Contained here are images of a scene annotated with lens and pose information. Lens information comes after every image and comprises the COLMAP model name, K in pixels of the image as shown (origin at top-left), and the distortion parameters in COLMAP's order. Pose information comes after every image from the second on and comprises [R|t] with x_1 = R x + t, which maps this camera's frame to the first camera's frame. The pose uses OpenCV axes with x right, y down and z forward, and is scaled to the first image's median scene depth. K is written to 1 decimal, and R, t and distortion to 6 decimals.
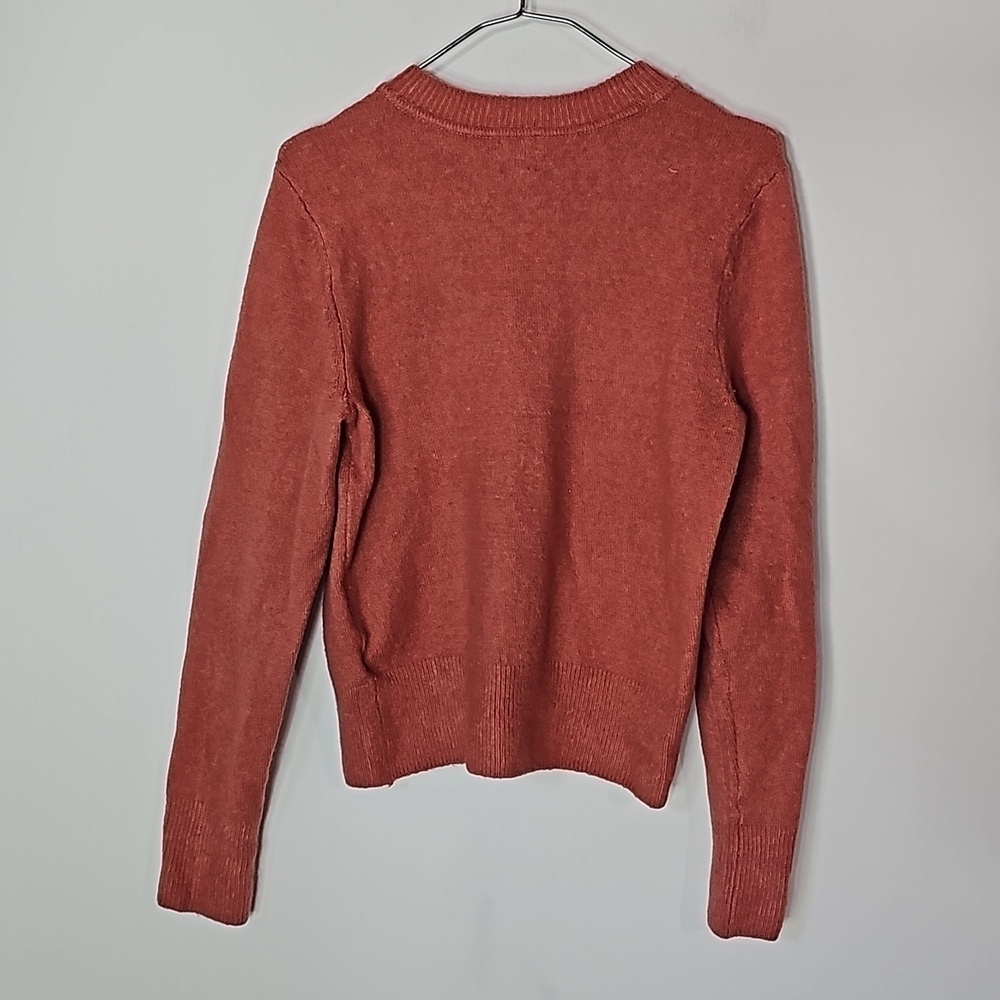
lens RADIAL K [[1480.5, 0, 518.4], [0, 1480.5, 500.3], [0, 0, 1]] dist [0.196440, -0.573208]
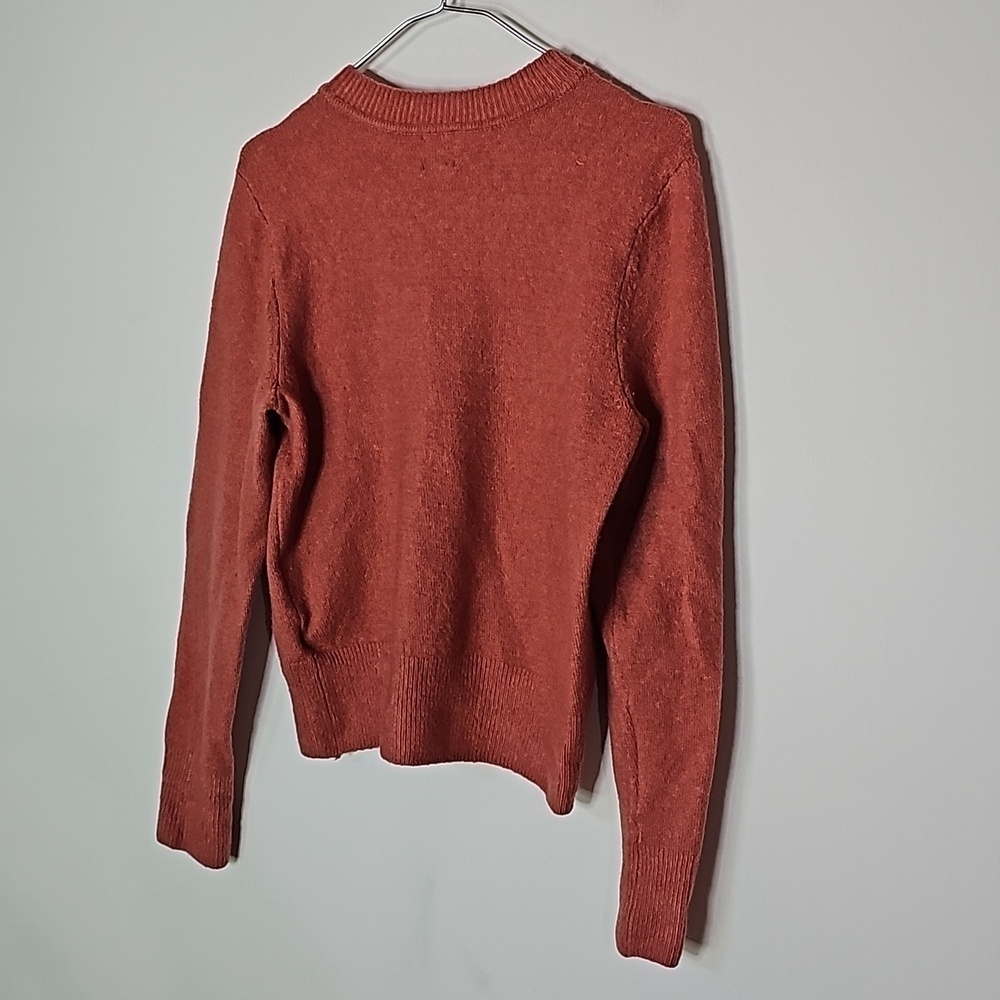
lens RADIAL K [[1480.5, 0, 518.4], [0, 1480.5, 500.3], [0, 0, 1]] dist [0.196440, -0.573208]
pose [[0.925851, 0.055939, -0.373725, 0.433245], [-0.042132, 0.998097, 0.045017, -0.044536], [0.375533, -0.025933, 0.926446, 0.086217]]
